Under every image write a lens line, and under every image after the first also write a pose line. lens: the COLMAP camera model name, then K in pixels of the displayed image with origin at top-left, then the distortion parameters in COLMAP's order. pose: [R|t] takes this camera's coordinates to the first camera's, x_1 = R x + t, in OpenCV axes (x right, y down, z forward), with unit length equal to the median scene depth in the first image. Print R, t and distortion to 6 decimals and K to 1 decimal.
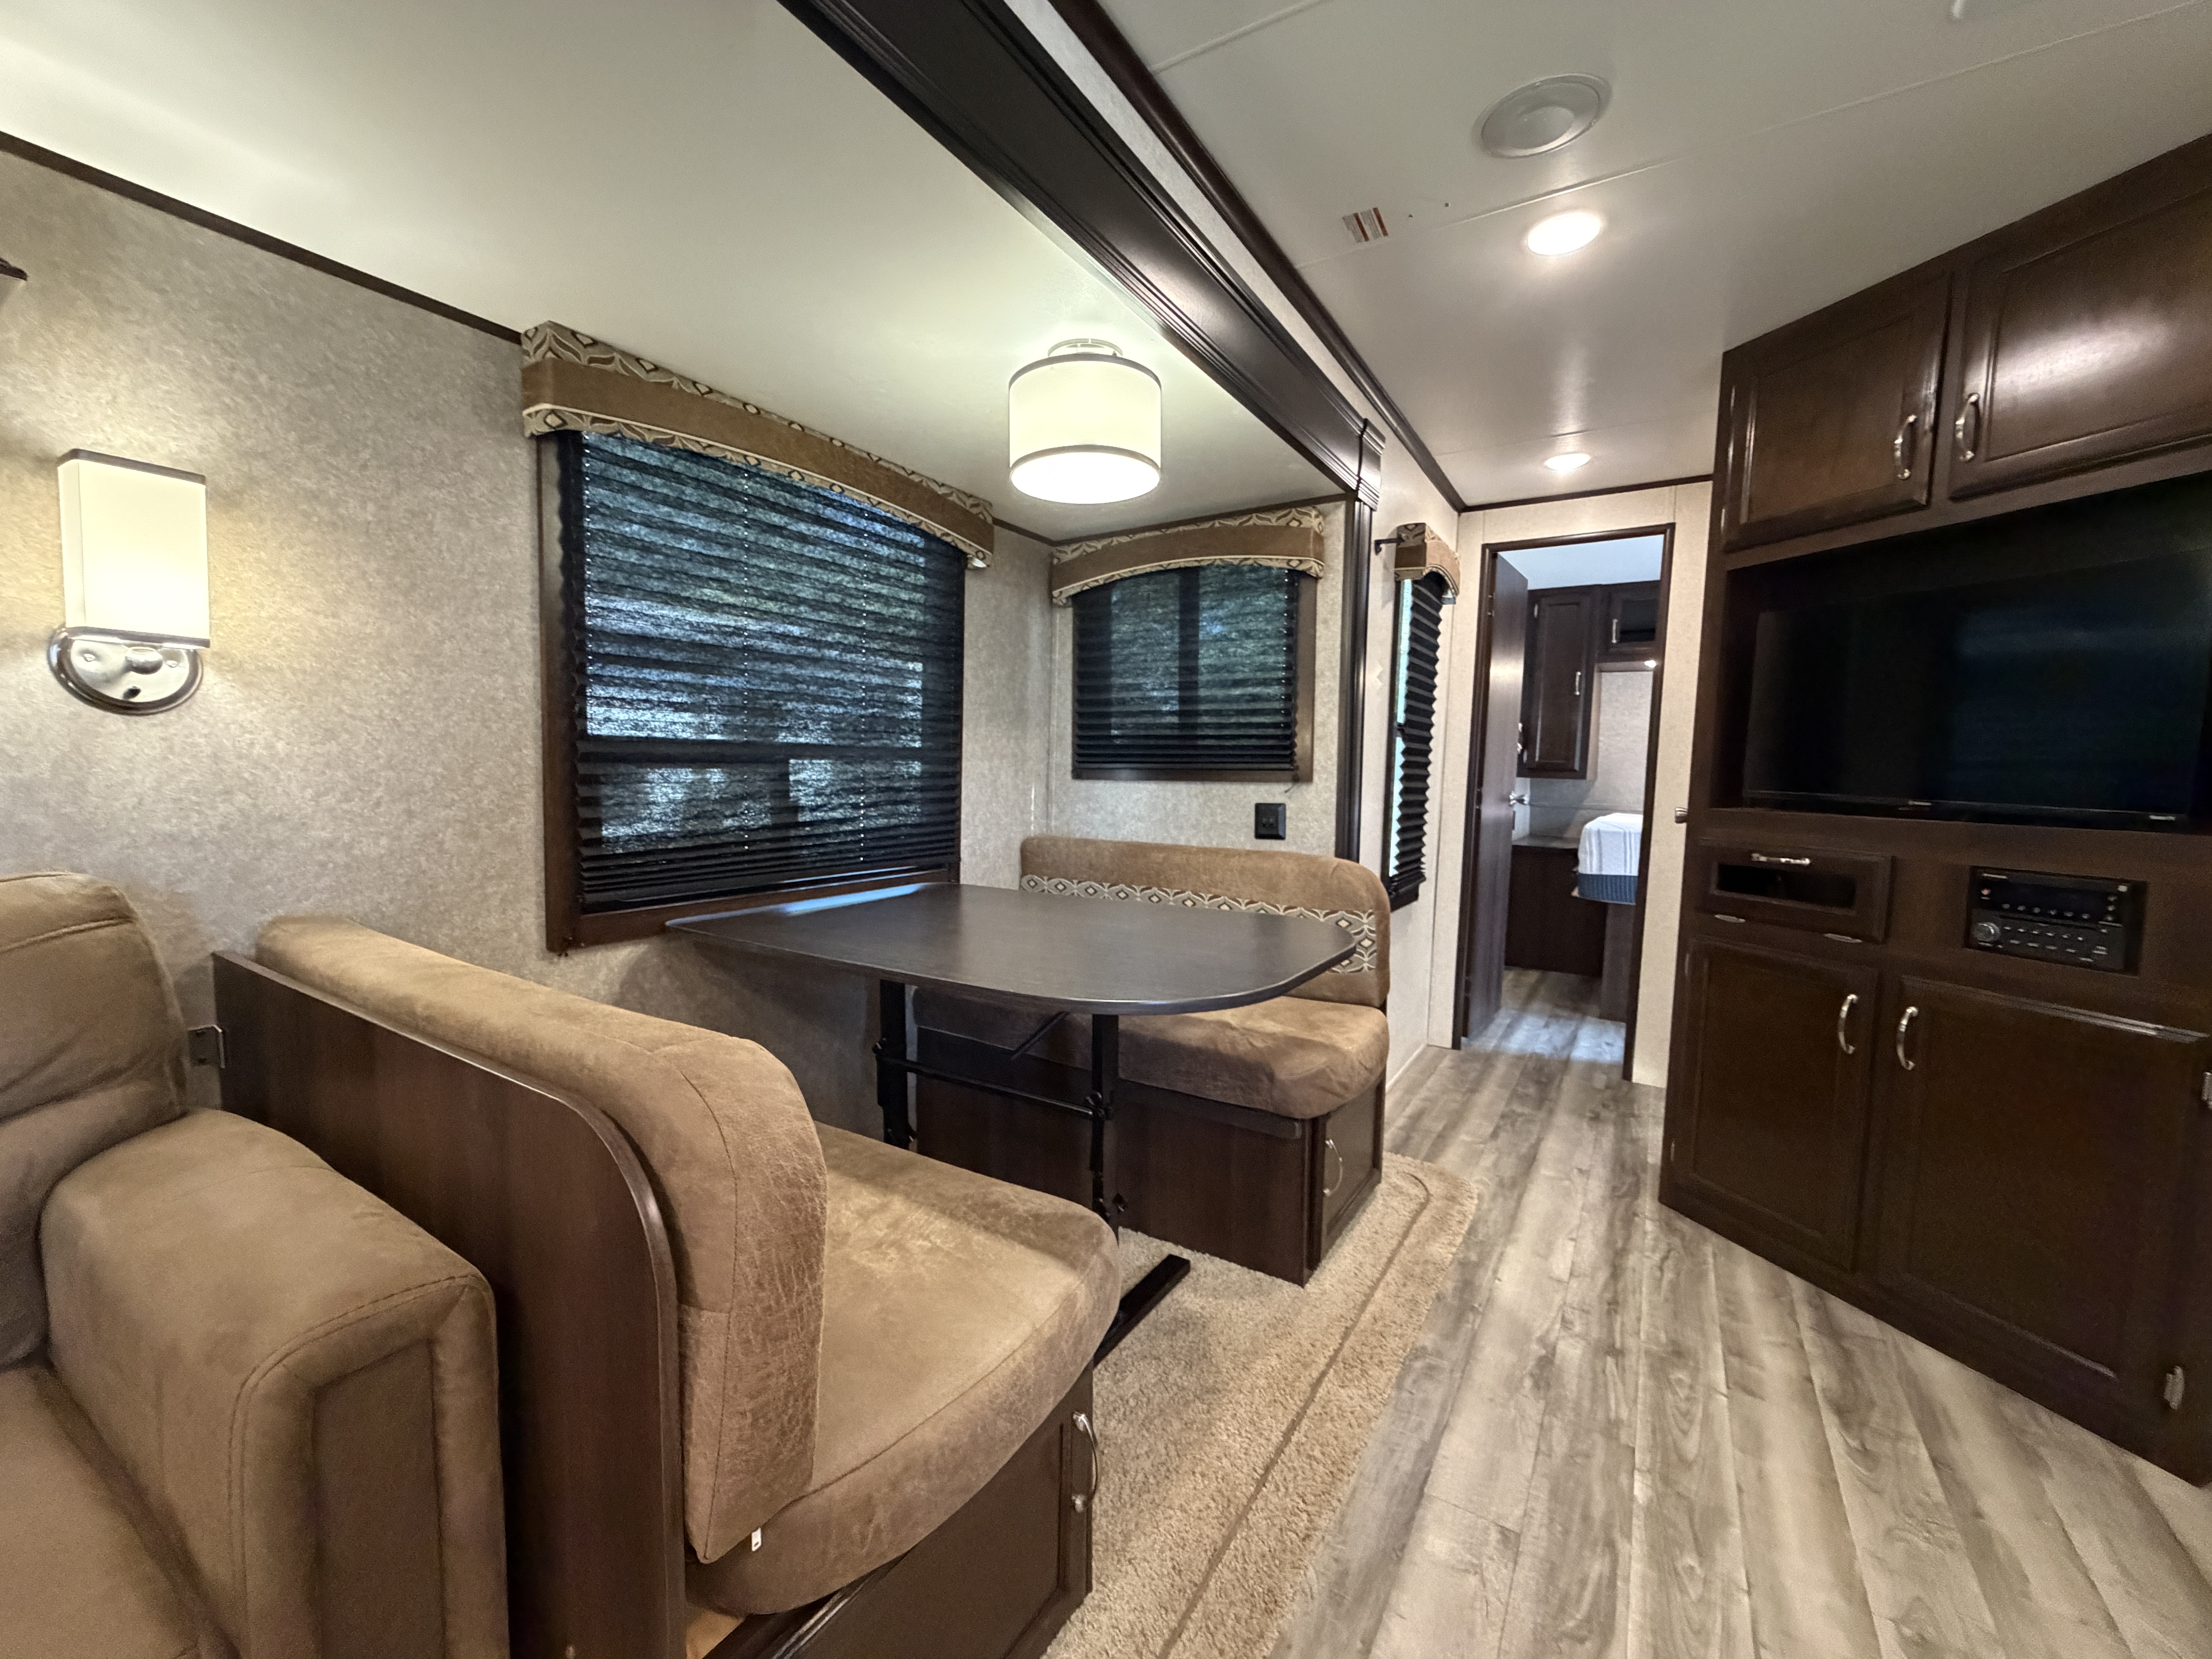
lens RADIAL K [[879.2, 0, 1096.0], [0, 879.2, 836.1], [0, 0, 1]] dist [0.001197, -0.000013]
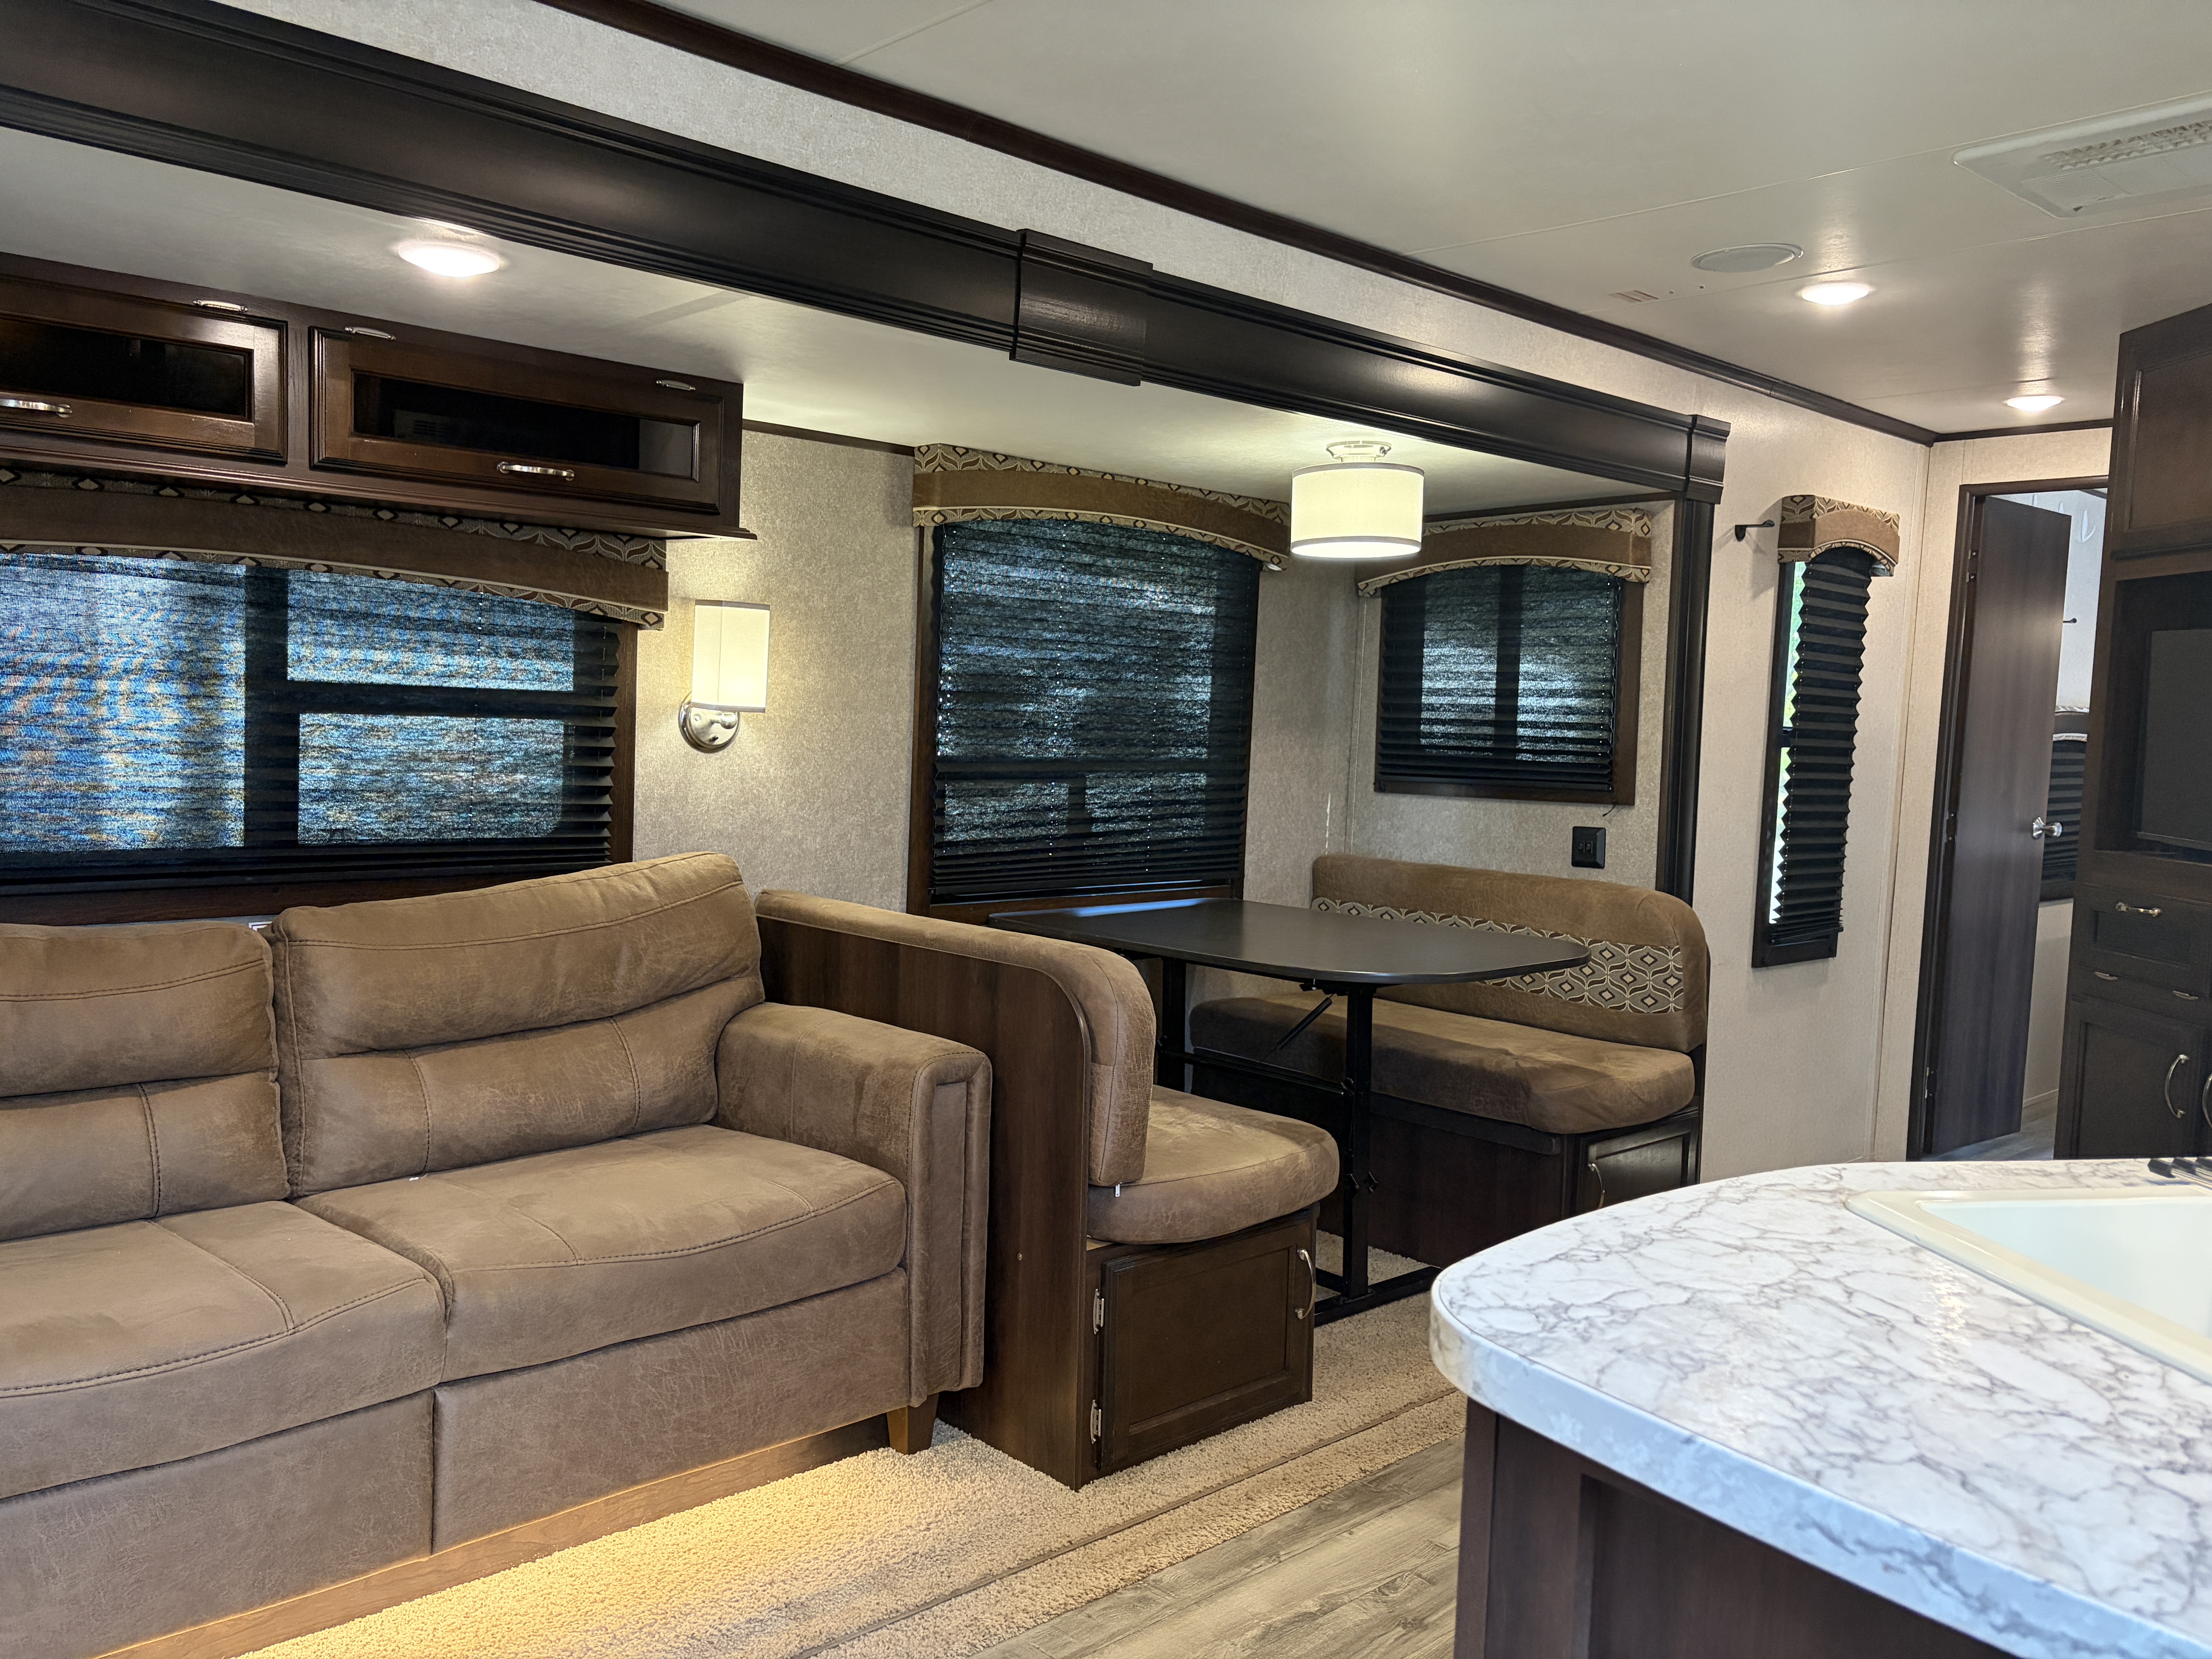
lens RADIAL K [[1683.6, 0, 1095.4], [0, 1683.6, 817.2], [0, 0, 1]] dist [0.058003, -0.063761]
pose [[0.966557, 0.029145, -0.254791, 0.196640], [-0.035520, 0.999160, -0.020455, 0.007321], [0.253981, 0.028821, 0.966780, -1.038814]]
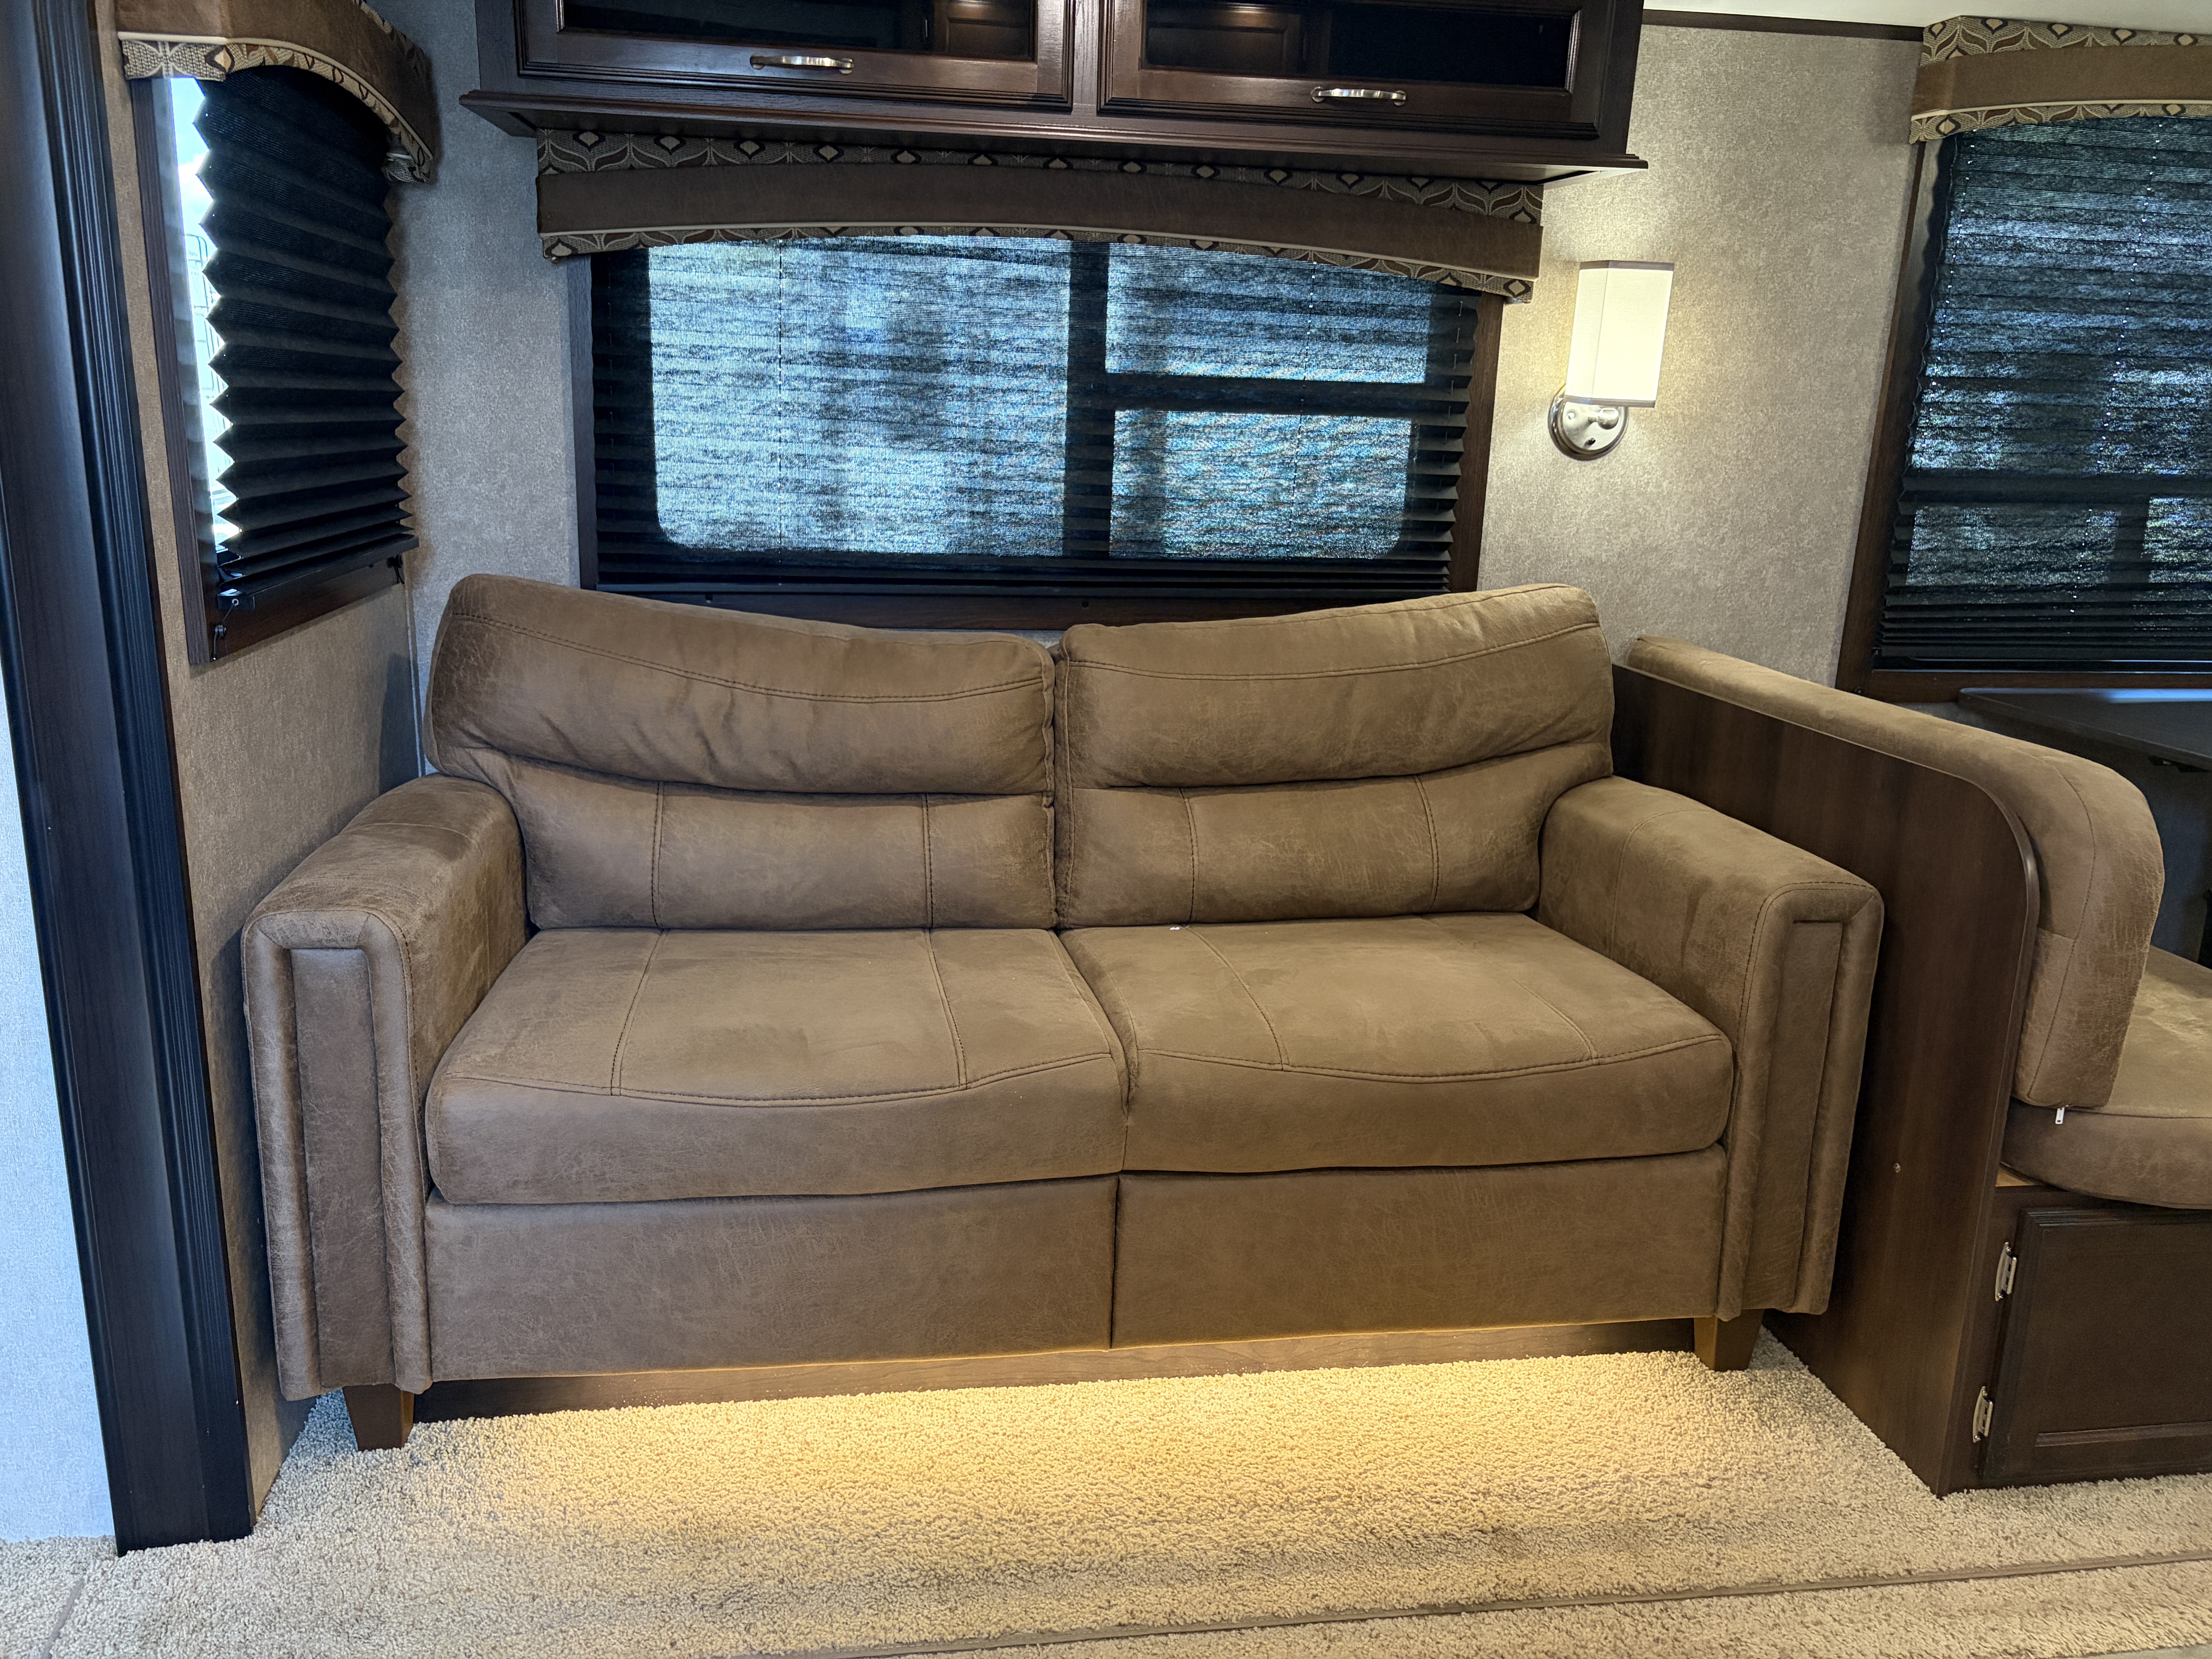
lens RADIAL K [[1683.6, 0, 1095.4], [0, 1683.6, 817.2], [0, 0, 1]] dist [0.058003, -0.063761]
pose [[0.660268, 0.181459, -0.728779, 0.177474], [-0.078041, 0.981697, 0.173728, -0.002927], [0.746964, -0.057832, 0.662344, -0.695122]]
